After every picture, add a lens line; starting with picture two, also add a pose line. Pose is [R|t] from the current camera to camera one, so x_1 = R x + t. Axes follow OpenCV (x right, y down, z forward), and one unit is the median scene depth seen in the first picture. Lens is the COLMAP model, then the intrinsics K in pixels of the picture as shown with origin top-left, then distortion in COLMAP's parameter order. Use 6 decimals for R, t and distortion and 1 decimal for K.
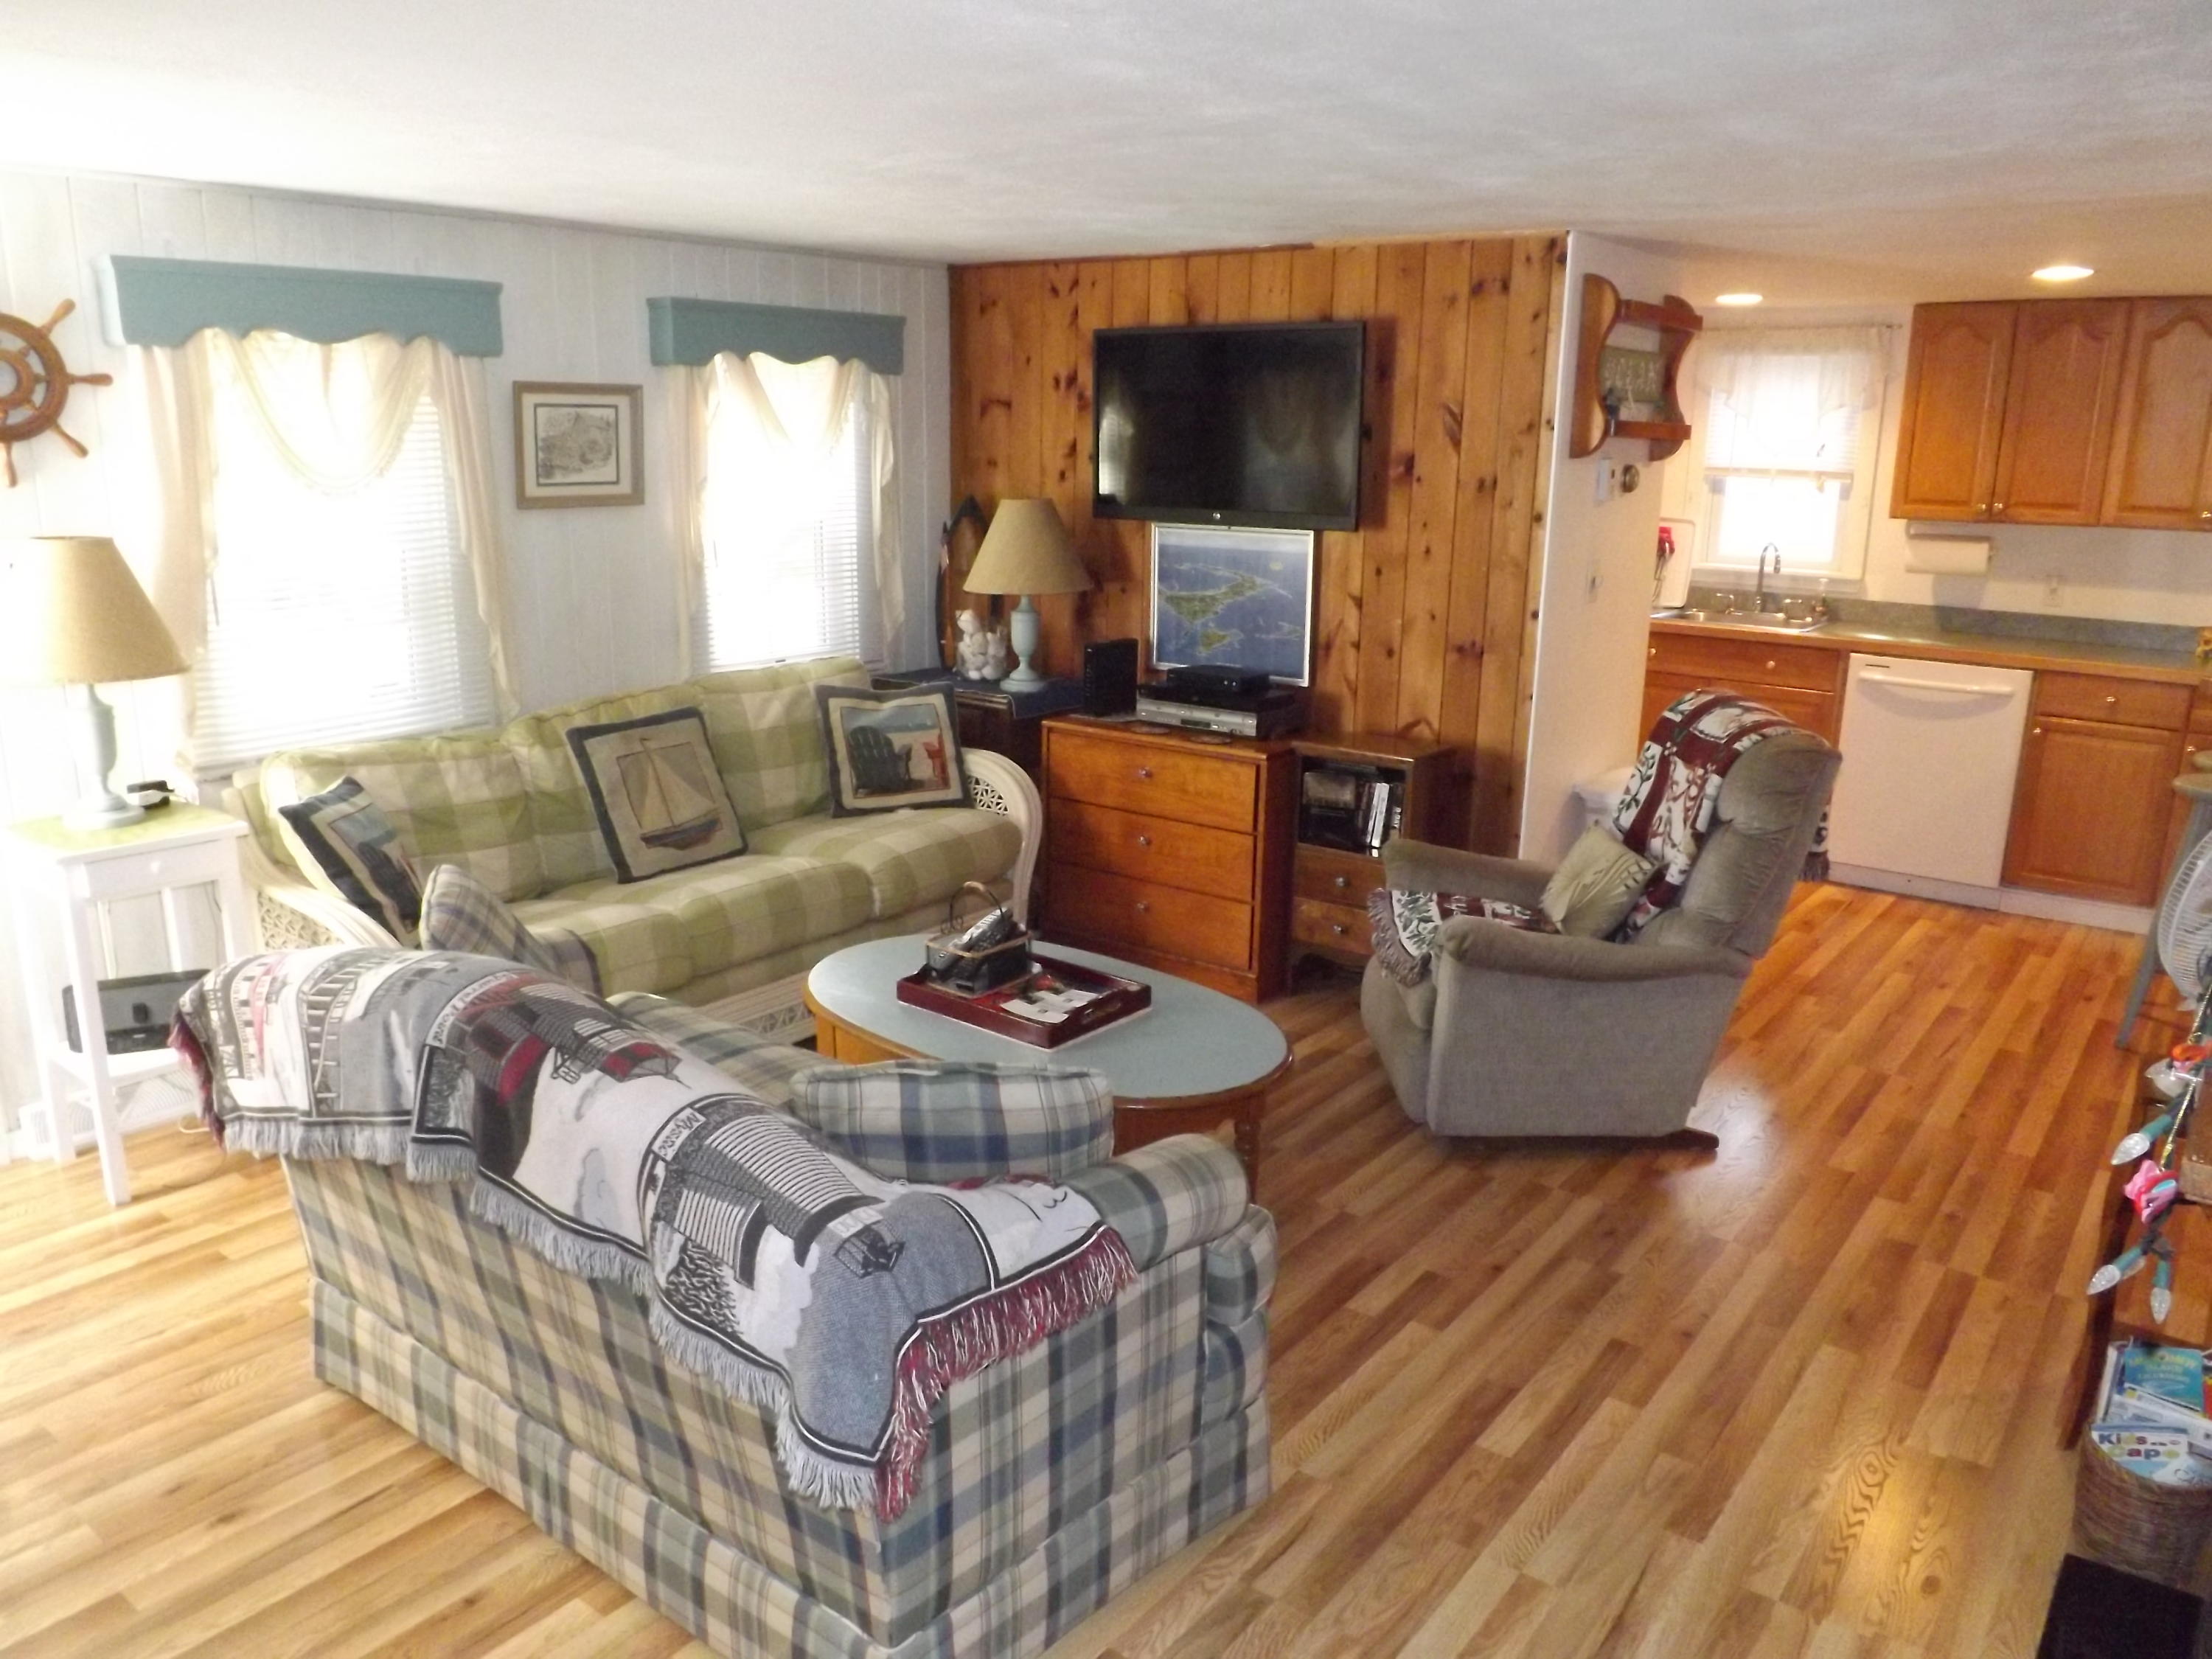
lens RADIAL K [[1595.4, 0, 1090.6], [0, 1595.4, 839.7], [0, 0, 1]] dist [-0.050387, -0.003444]
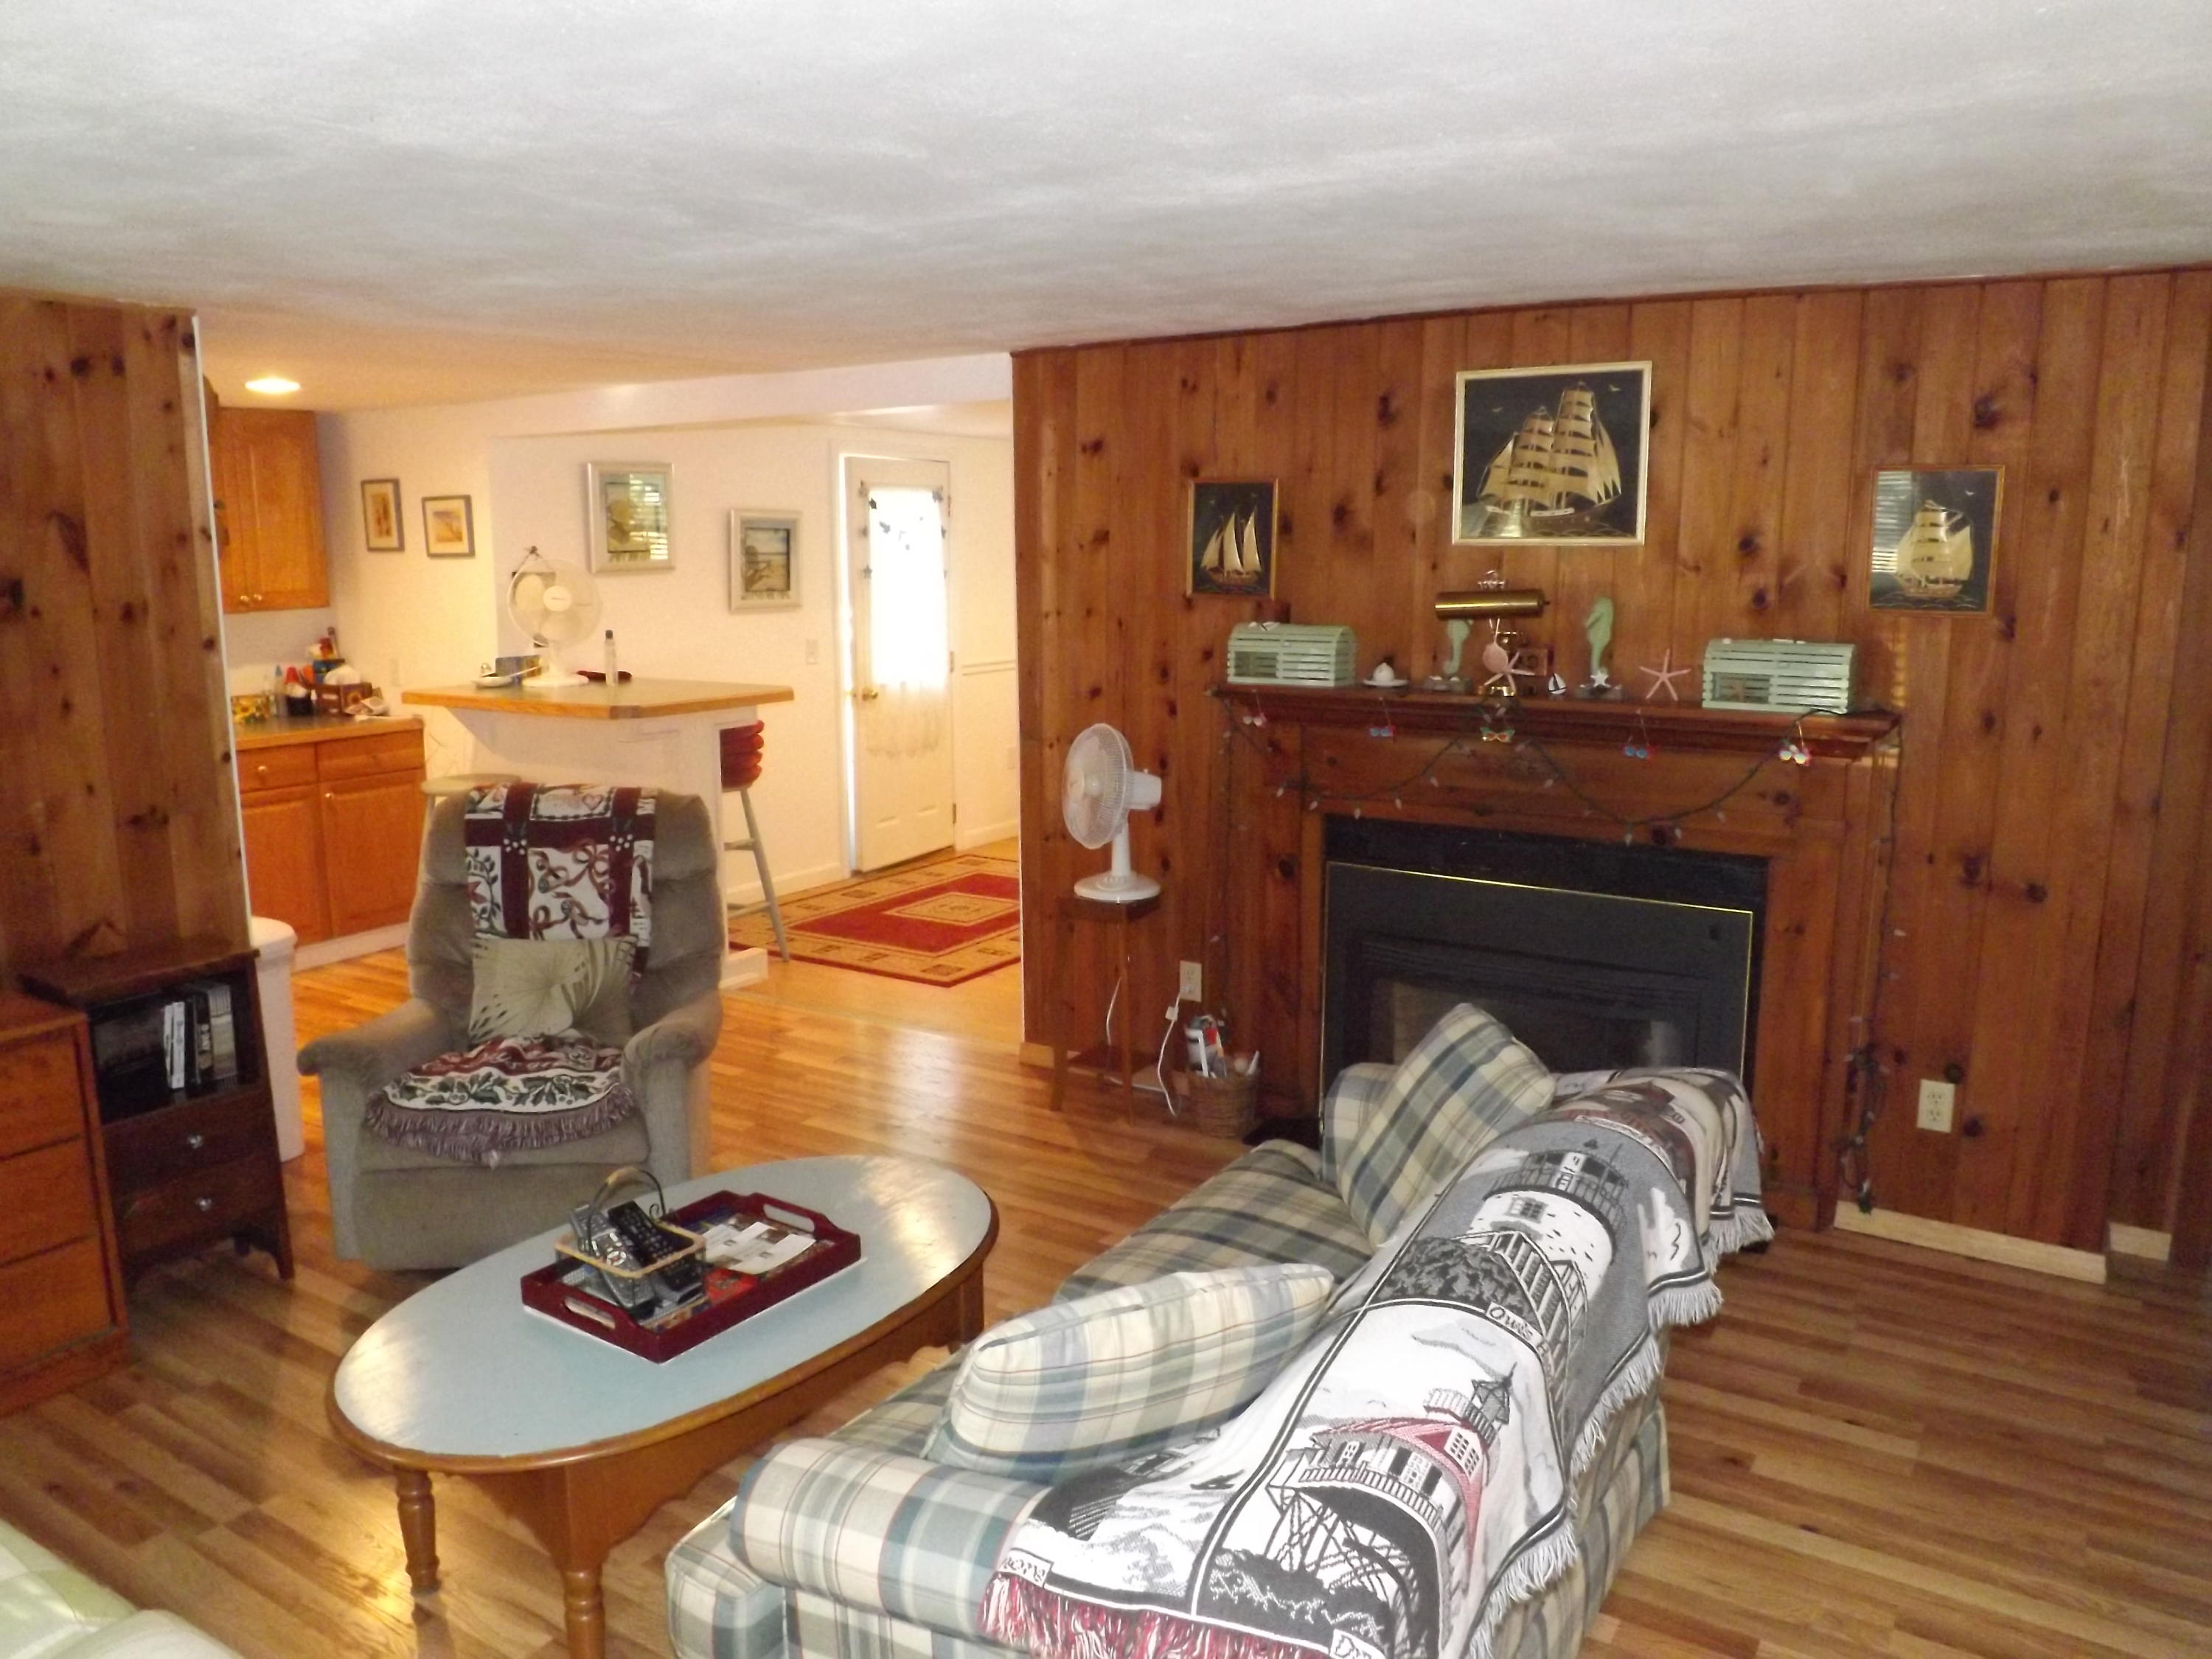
lens RADIAL K [[1595.4, 0, 1101.3], [0, 1595.4, 822.7], [0, 0, 1]] dist [-0.050387, -0.003444]
pose [[-0.083046, -0.186869, 0.978868, -0.600505], [0.245667, 0.948108, 0.201839, -0.168173], [-0.965790, 0.257238, -0.032829, 0.607079]]
